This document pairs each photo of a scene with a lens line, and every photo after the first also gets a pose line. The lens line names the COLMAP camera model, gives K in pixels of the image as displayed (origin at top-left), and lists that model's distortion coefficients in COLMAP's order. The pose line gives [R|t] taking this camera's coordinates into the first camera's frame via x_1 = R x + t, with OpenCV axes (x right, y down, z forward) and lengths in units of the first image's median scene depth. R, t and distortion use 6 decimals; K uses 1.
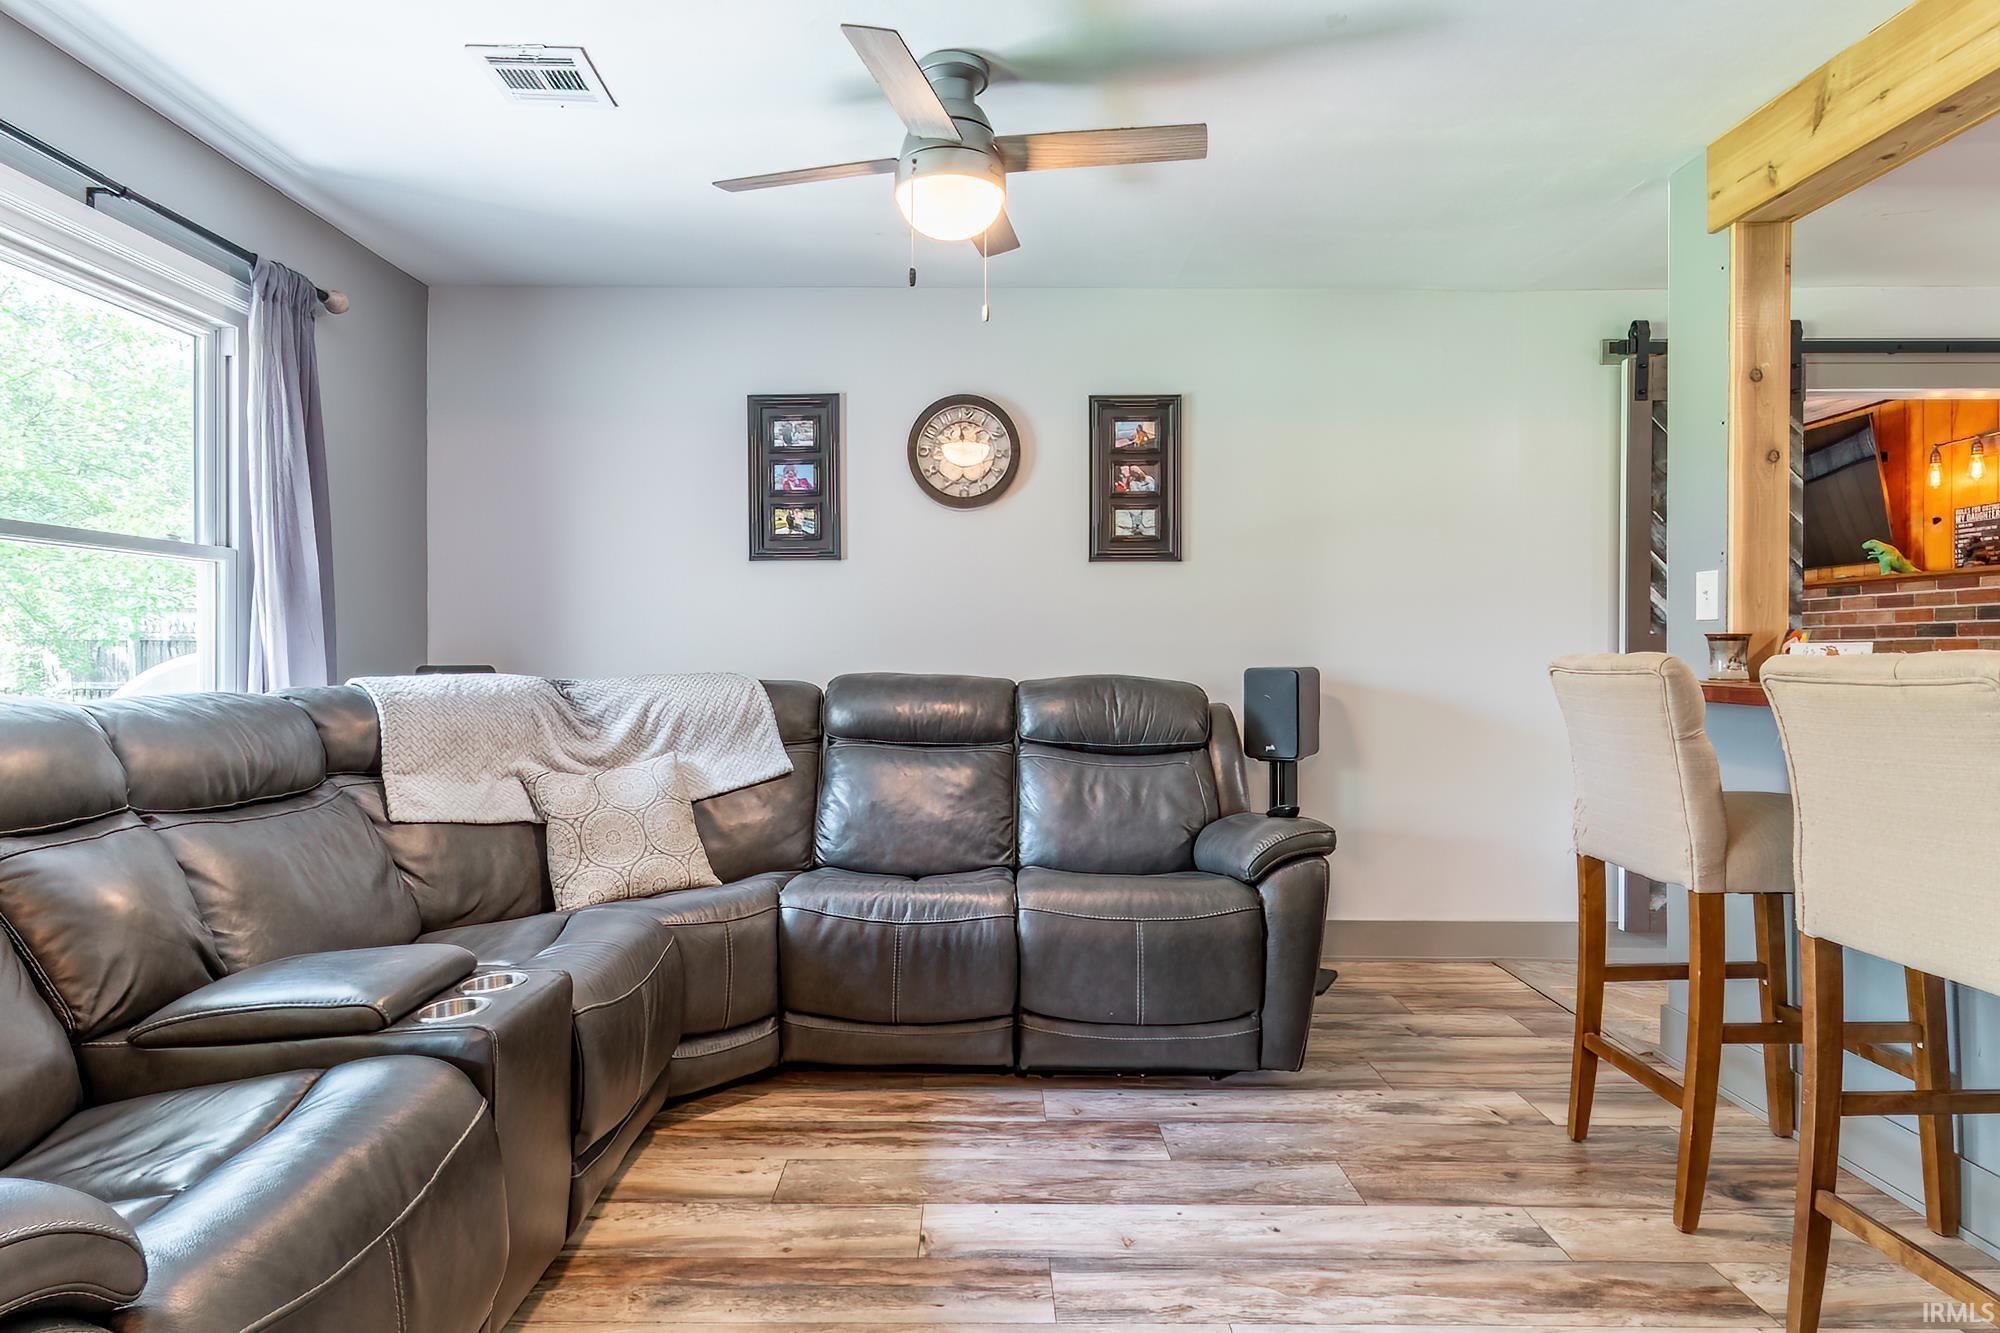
lens RADIAL K [[1066.7, 0, 992.3], [0, 1066.7, 655.6], [0, 0, 1]] dist [0.008254, 0.000522]
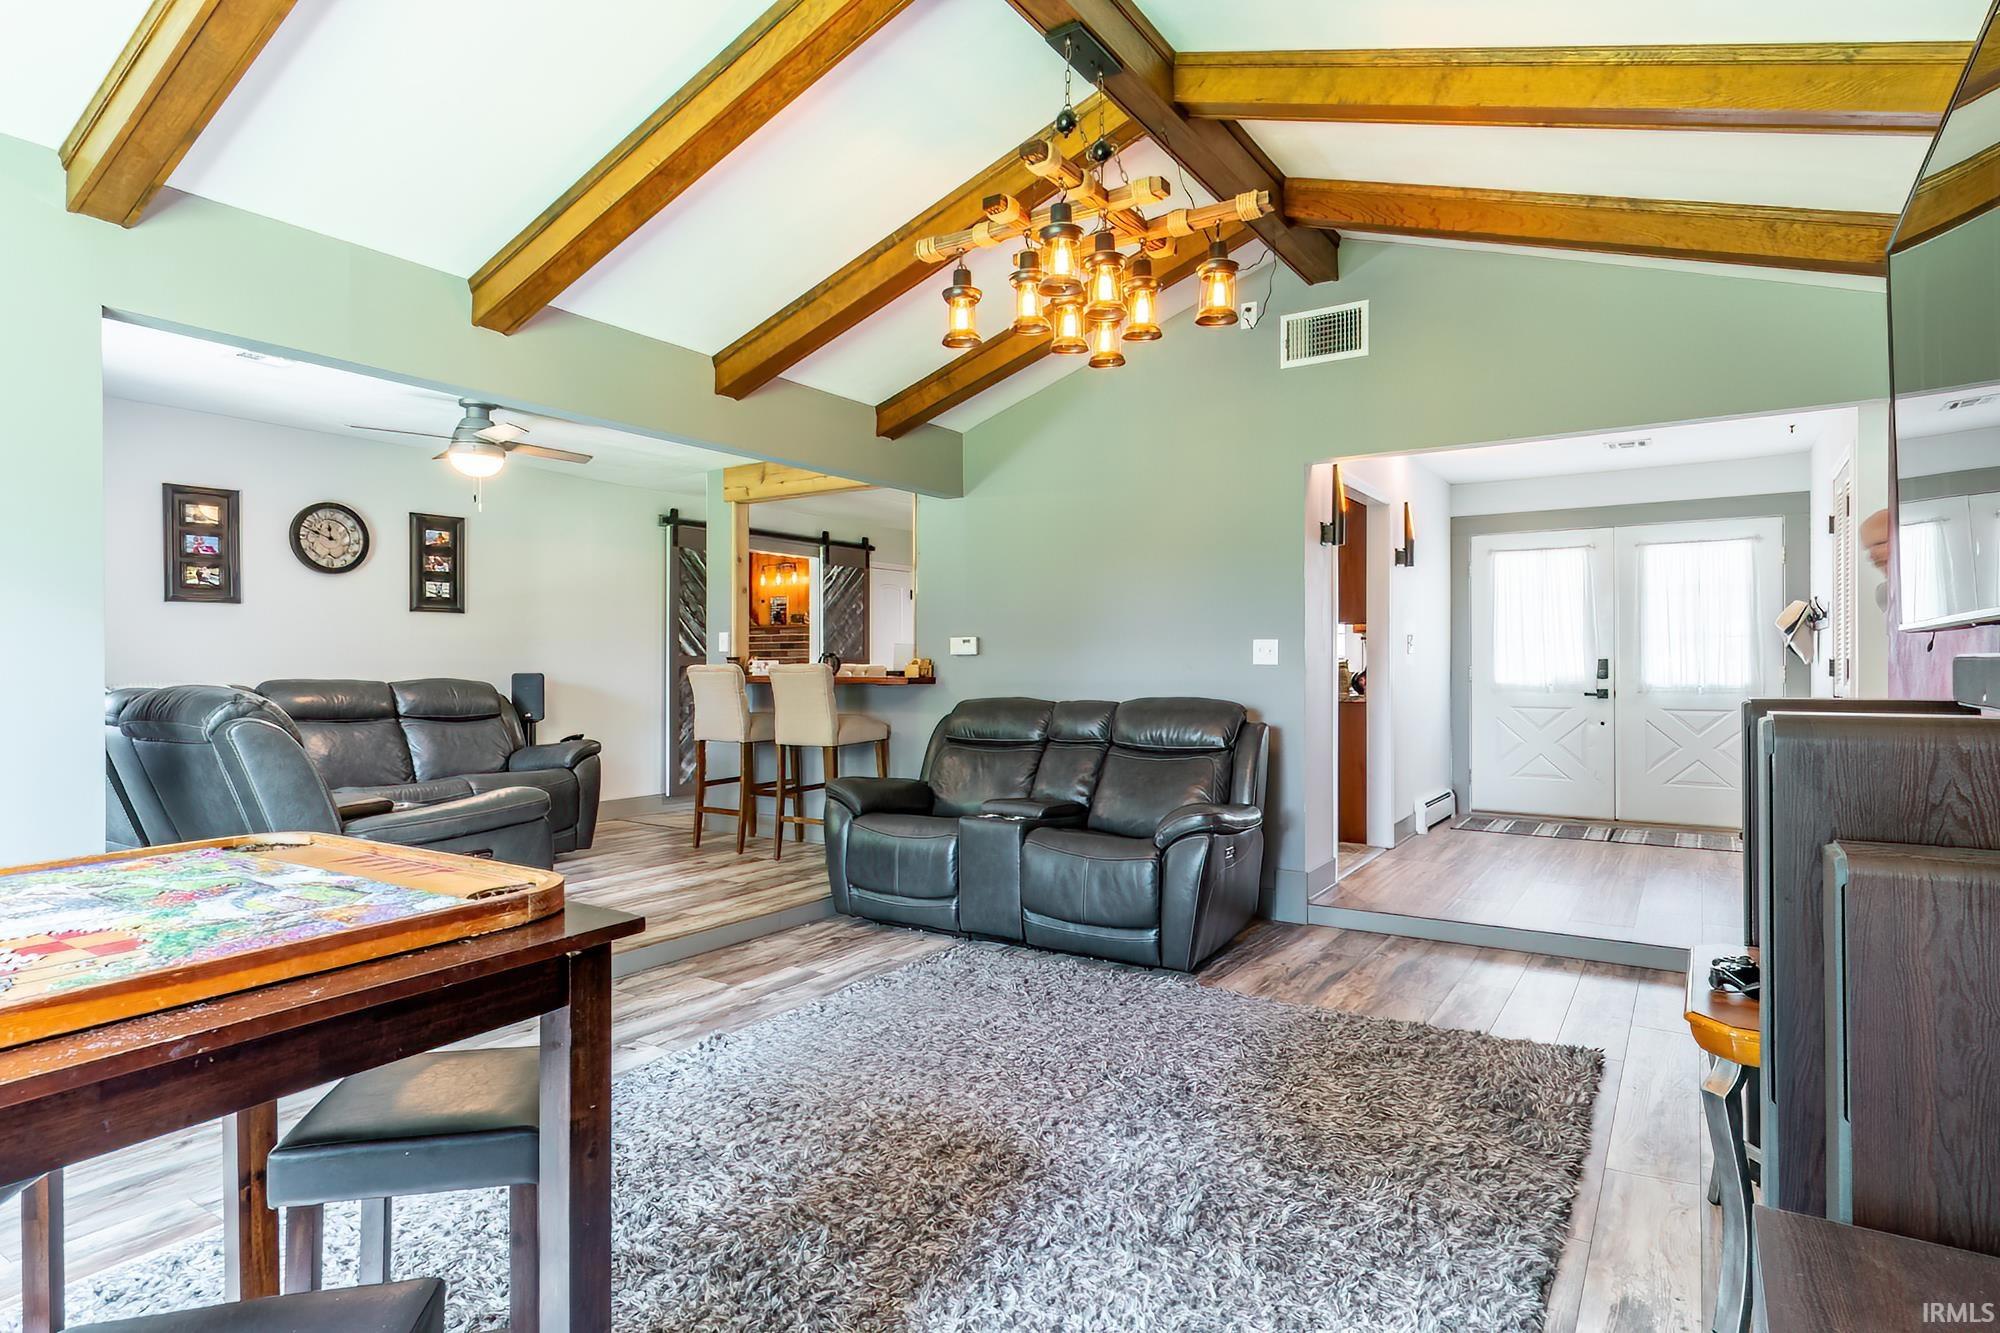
lens RADIAL K [[1066.7, 0, 992.3], [0, 1066.7, 655.6], [0, 0, 1]] dist [0.008254, 0.000522]
pose [[0.552800, 0.004044, 0.833304, -0.801797], [0.007967, 0.999917, -0.010137, 0.005661], [-0.833276, 0.012243, 0.552722, -0.685757]]
